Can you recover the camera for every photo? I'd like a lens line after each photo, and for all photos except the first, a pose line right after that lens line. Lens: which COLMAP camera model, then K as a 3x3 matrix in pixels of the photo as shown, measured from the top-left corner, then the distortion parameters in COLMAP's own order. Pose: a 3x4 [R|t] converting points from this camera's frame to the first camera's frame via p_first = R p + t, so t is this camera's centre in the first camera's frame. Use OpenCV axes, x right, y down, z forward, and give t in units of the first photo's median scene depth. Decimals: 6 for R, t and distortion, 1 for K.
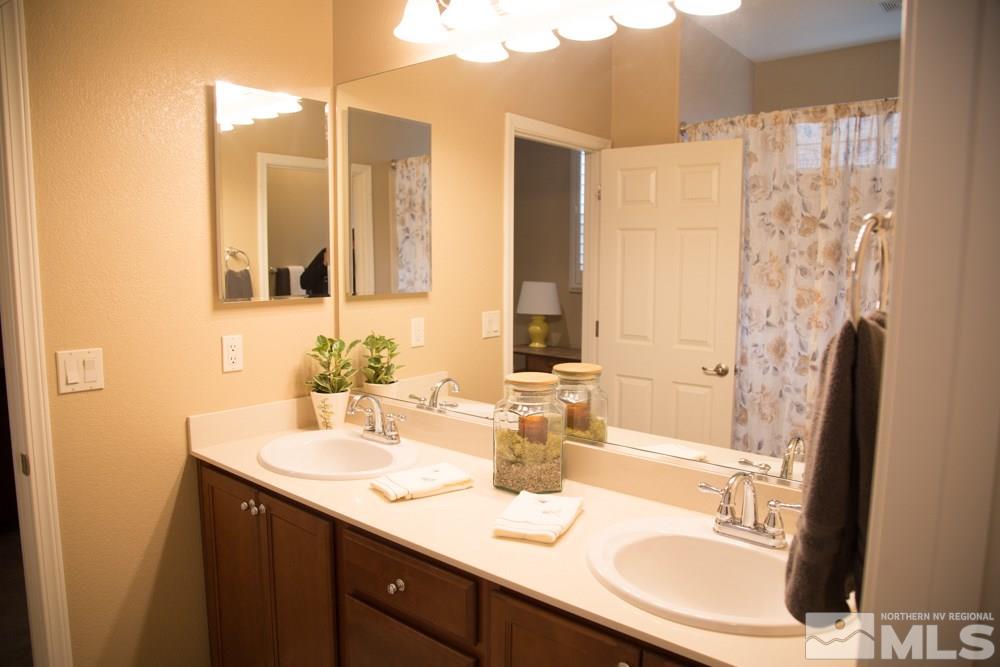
lens RADIAL K [[688.9, 0, 500.0], [0, 688.9, 333.5], [0, 0, 1]] dist [-0.132667, 0.080024]
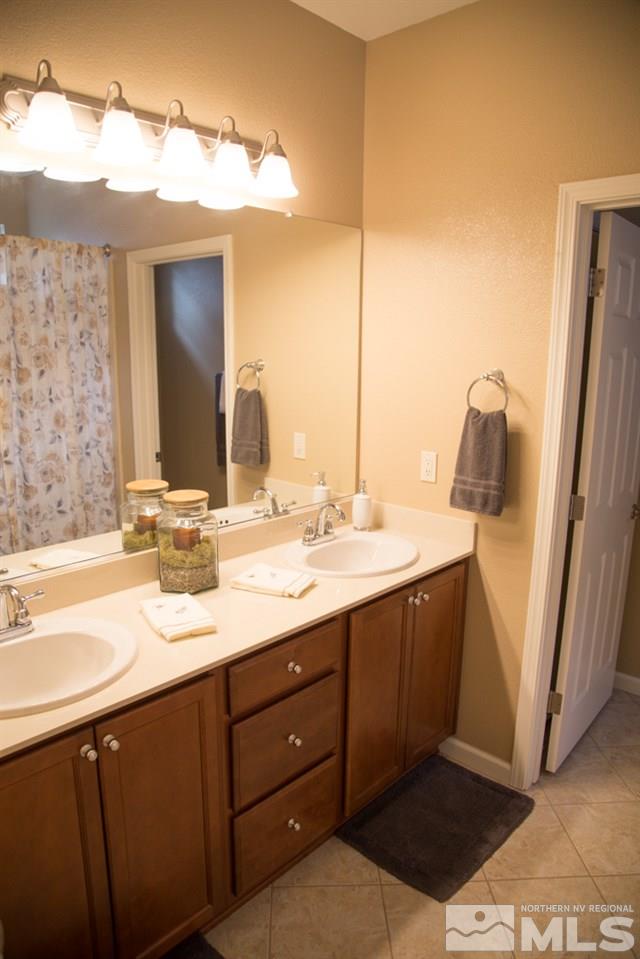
lens RADIAL K [[660.7, 0, 320.0], [0, 660.7, 479.5], [0, 0, 1]] dist [-0.132667, 0.080024]
pose [[0.051035, -0.213259, 0.975662, -1.194098], [0.106351, 0.972540, 0.207013, -0.198060], [-0.993018, 0.093198, 0.072314, 0.790579]]
